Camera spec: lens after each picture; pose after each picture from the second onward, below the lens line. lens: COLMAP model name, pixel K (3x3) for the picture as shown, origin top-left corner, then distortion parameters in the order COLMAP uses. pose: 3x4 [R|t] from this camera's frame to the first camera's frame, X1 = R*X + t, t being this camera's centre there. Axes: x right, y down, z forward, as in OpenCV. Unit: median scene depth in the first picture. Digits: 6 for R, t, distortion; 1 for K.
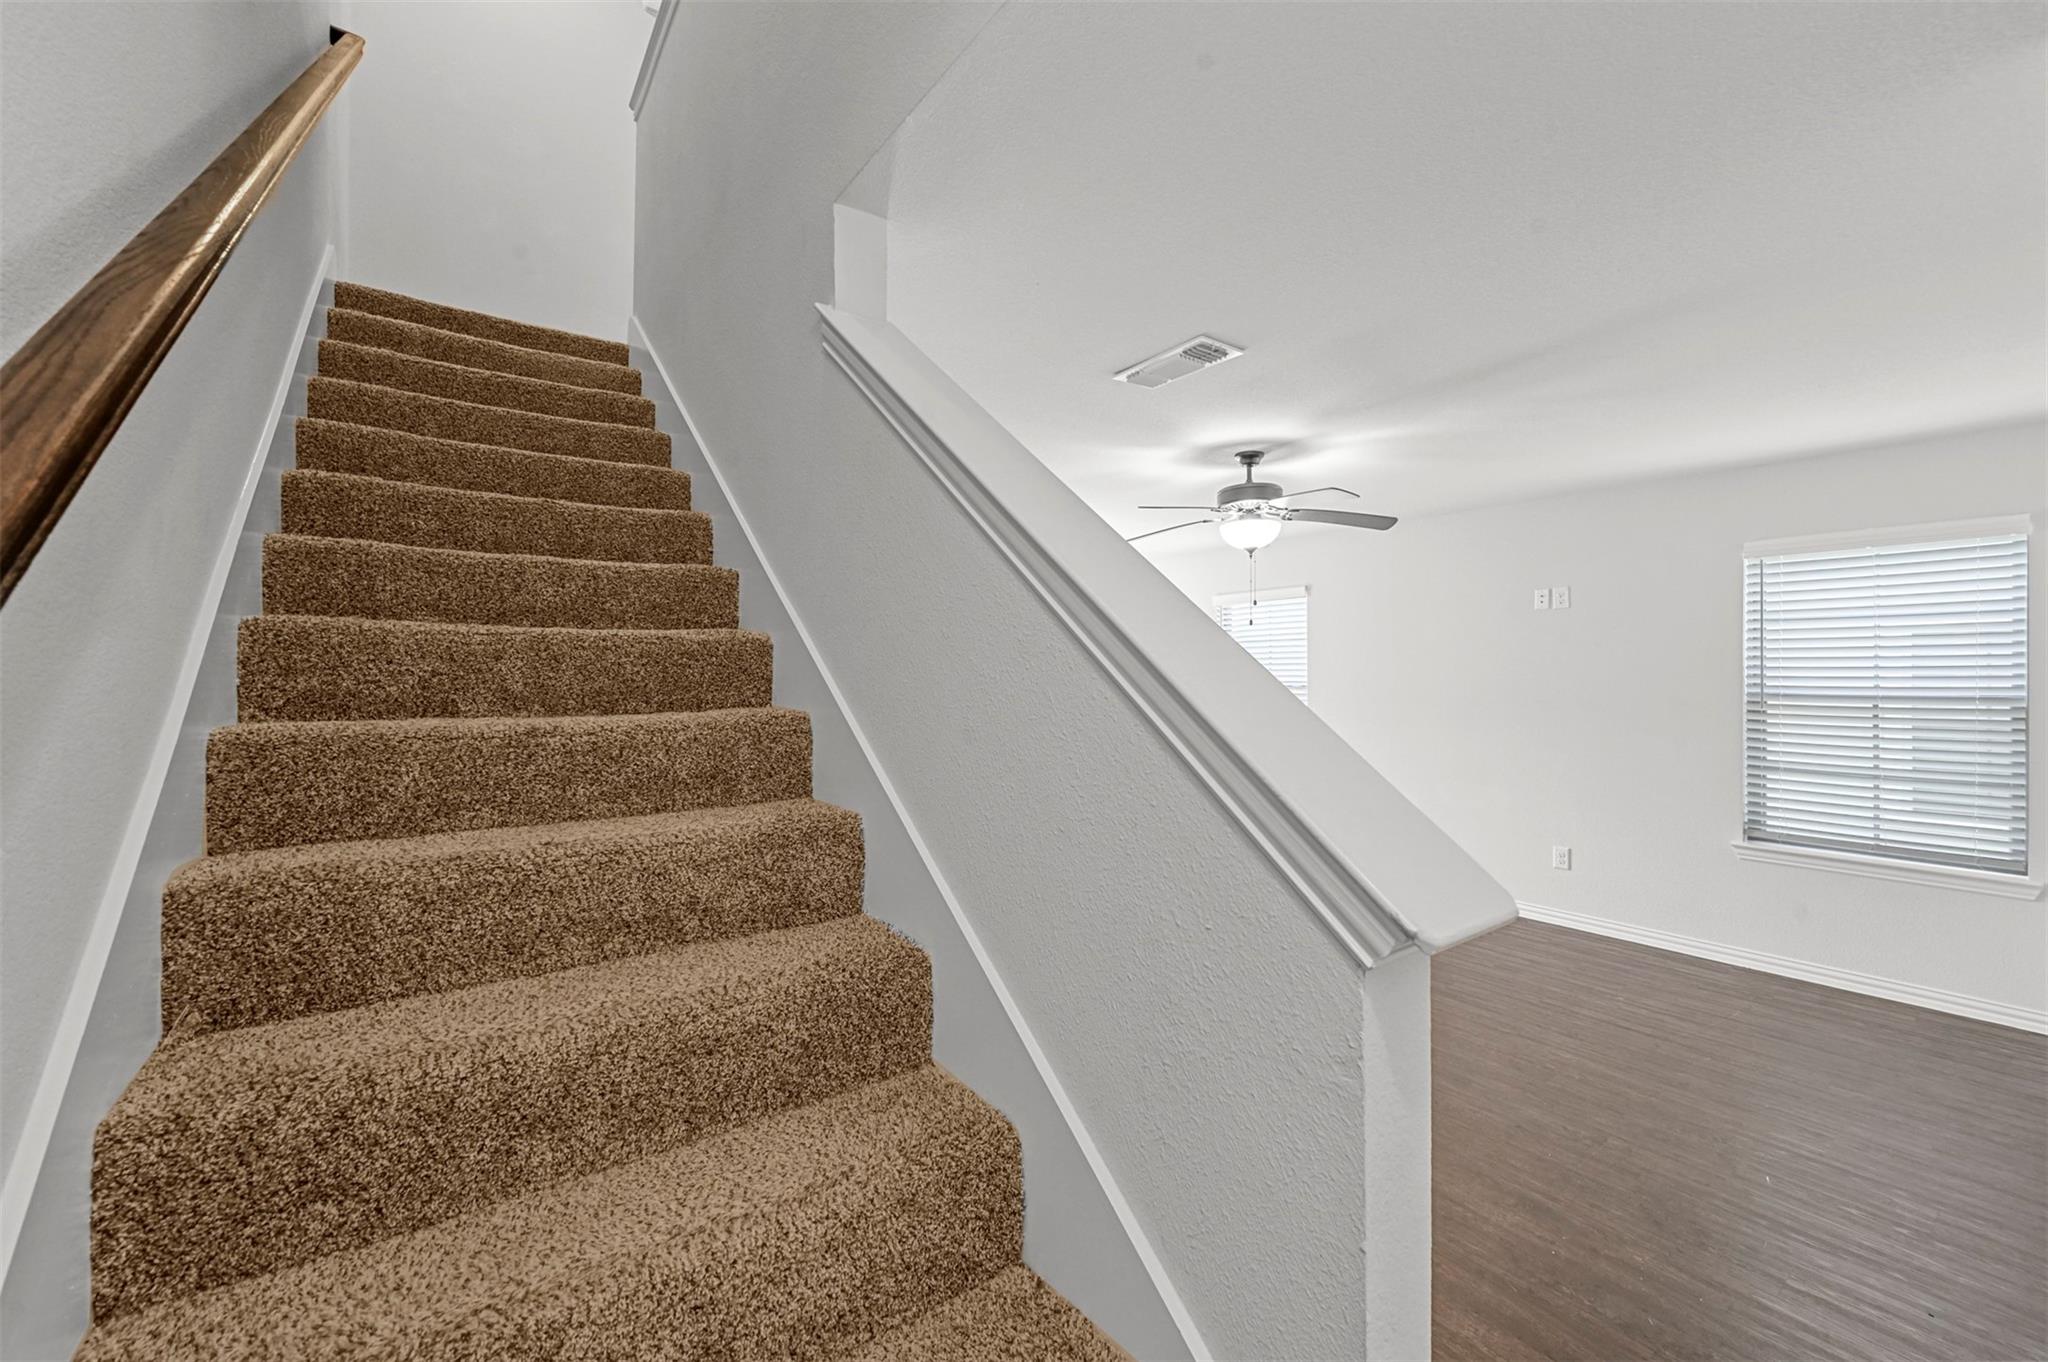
lens RADIAL K [[813.5, 0, 1019.5], [0, 813.5, 672.7], [0, 0, 1]] dist [-0.001058, 0.000506]
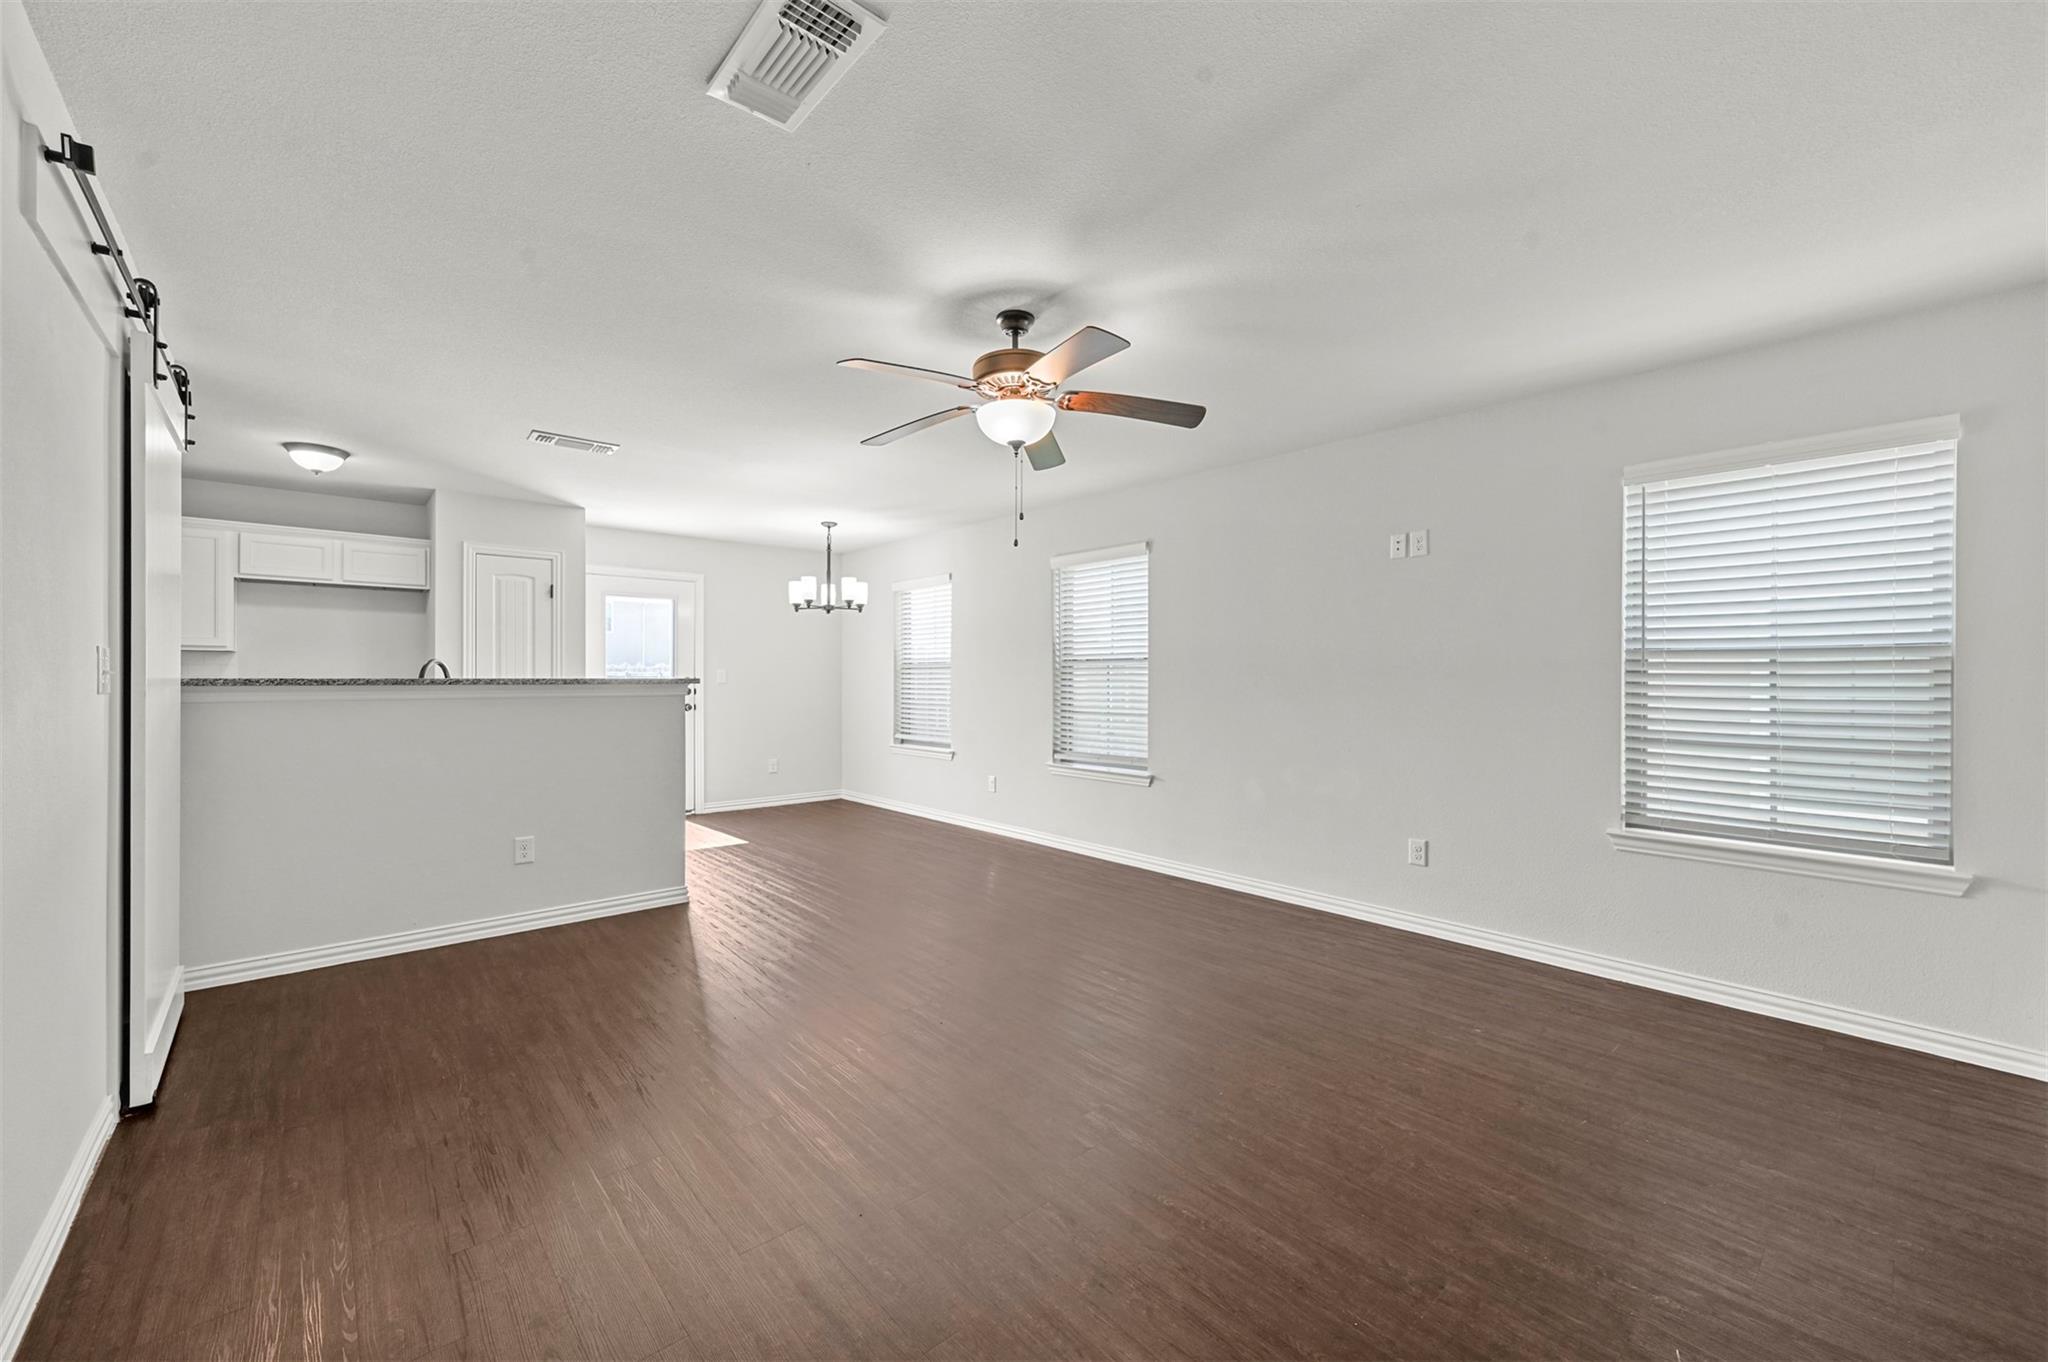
lens RADIAL K [[806.1, 0, 1016.8], [0, 806.1, 677.3], [0, 0, 1]] dist [0.001313, 0.000074]
pose [[0.995020, 0.006823, 0.099437, 0.215989], [-0.006863, 0.999976, 0.000059, 0.062865], [-0.099434, -0.000742, 0.995044, 0.269072]]
